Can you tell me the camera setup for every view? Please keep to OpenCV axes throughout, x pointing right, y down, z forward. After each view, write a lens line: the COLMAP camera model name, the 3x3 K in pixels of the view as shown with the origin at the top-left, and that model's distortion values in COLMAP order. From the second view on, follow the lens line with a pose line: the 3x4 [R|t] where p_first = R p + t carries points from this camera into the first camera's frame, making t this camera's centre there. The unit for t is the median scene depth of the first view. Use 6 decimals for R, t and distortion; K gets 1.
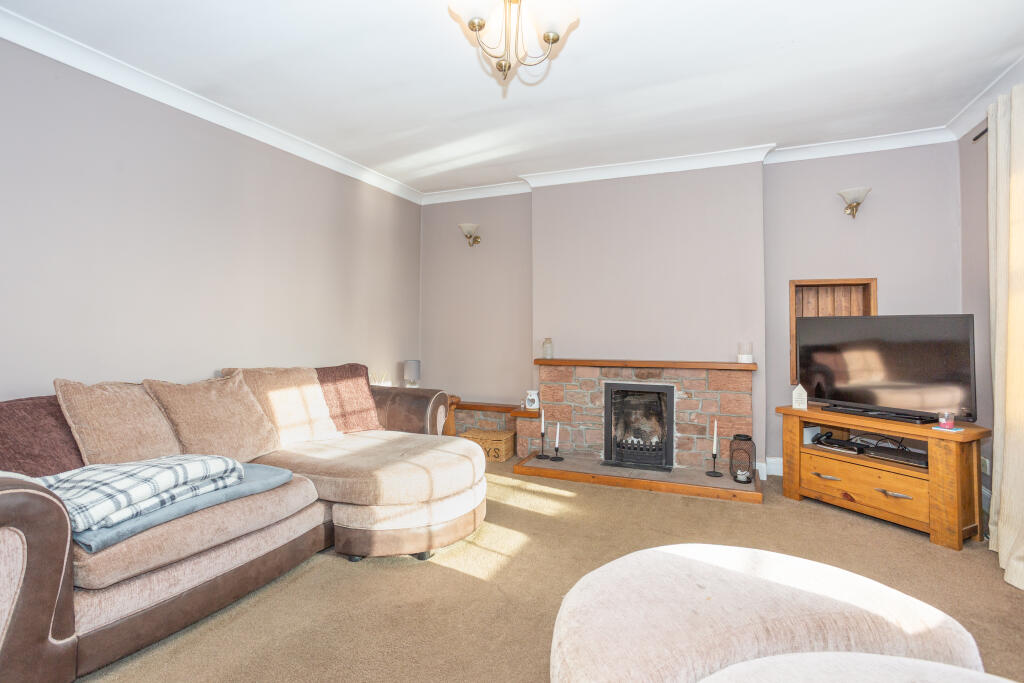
lens RADIAL K [[496.5, 0, 478.9], [0, 496.5, 309.9], [0, 0, 1]] dist [-0.040639, 0.022566]
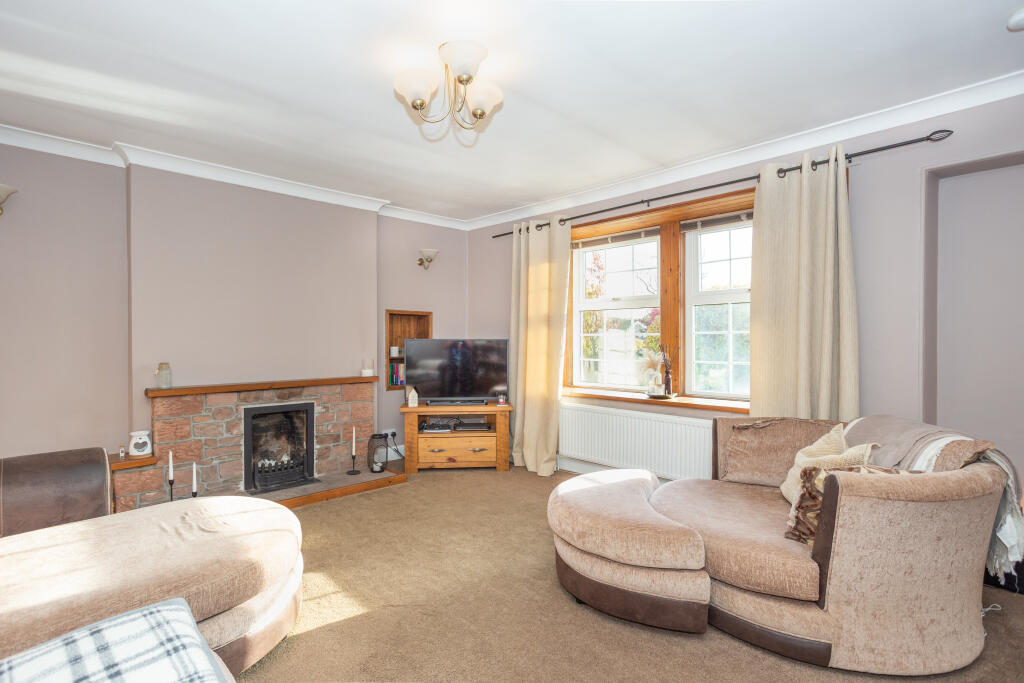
lens RADIAL K [[496.5, 0, 509.8], [0, 496.5, 344.5], [0, 0, 1]] dist [-0.040639, 0.022566]
pose [[0.359348, -0.010178, 0.933148, -0.444302], [-0.032167, 0.999211, 0.023286, -0.009542], [-0.932649, -0.038384, 0.358737, 0.222103]]
